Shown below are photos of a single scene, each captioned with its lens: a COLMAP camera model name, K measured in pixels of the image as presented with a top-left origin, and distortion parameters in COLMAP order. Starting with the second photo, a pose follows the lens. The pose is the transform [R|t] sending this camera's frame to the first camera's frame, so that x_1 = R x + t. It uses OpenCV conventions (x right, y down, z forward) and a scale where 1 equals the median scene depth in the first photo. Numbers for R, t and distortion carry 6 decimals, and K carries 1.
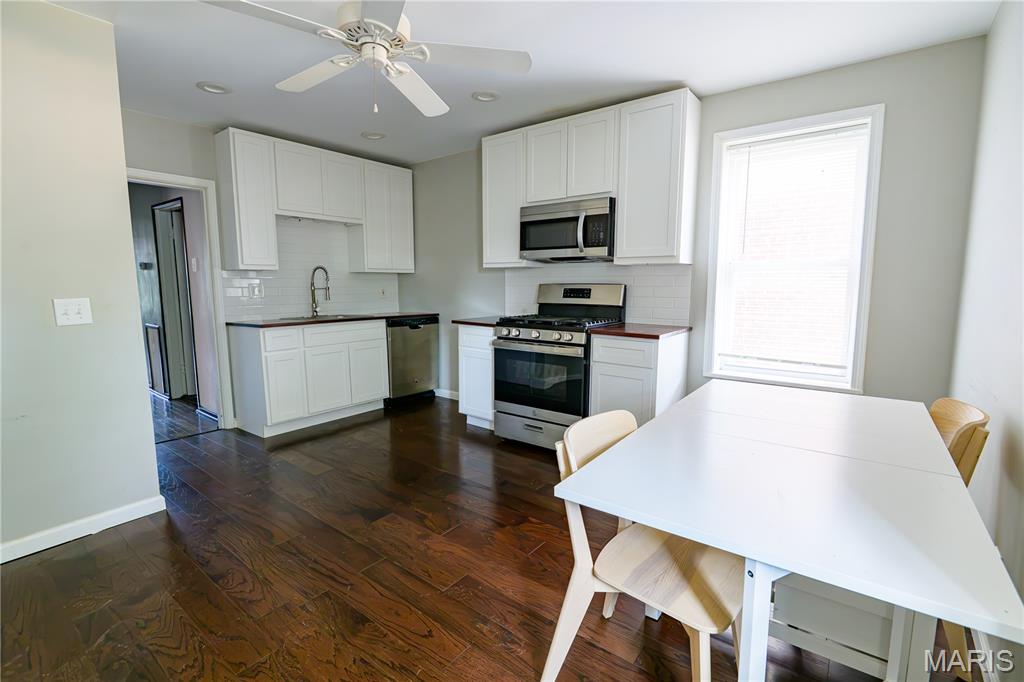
lens RADIAL K [[466.0, 0, 516.0], [0, 466.0, 341.1], [0, 0, 1]] dist [-0.004465, -0.003144]
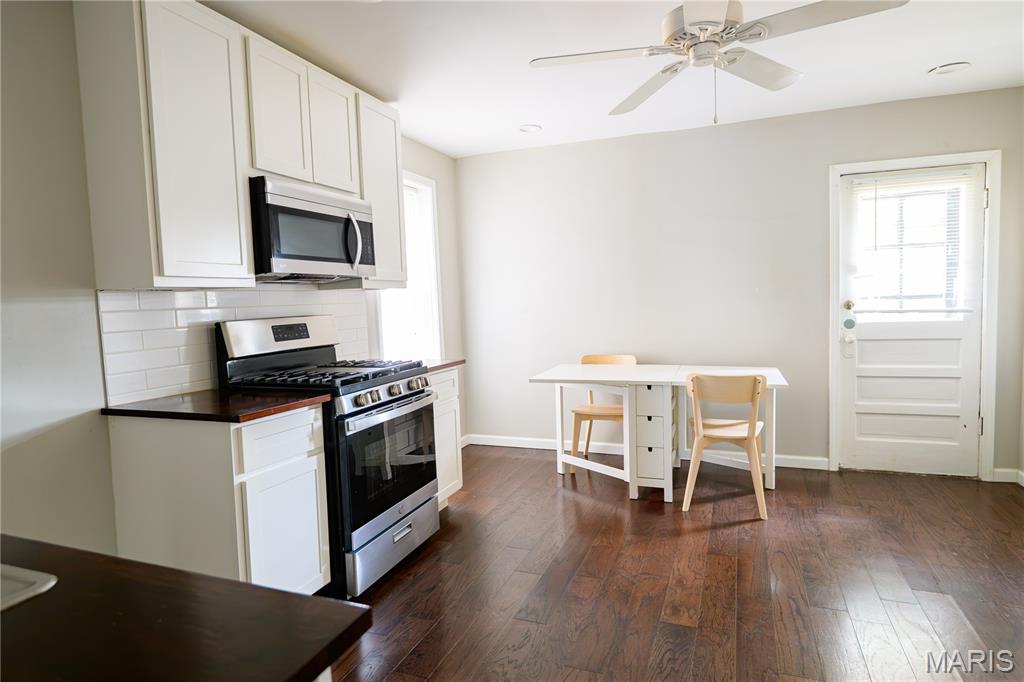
lens RADIAL K [[583.8, 0, 510.1], [0, 583.8, 341.5], [0, 0, 1]] dist [0.003231, 0.000146]
pose [[-0.279383, -0.061827, 0.958187, -0.843720], [0.153414, 0.982230, 0.108110, -0.156109], [-0.947845, 0.177204, -0.264933, 1.118834]]
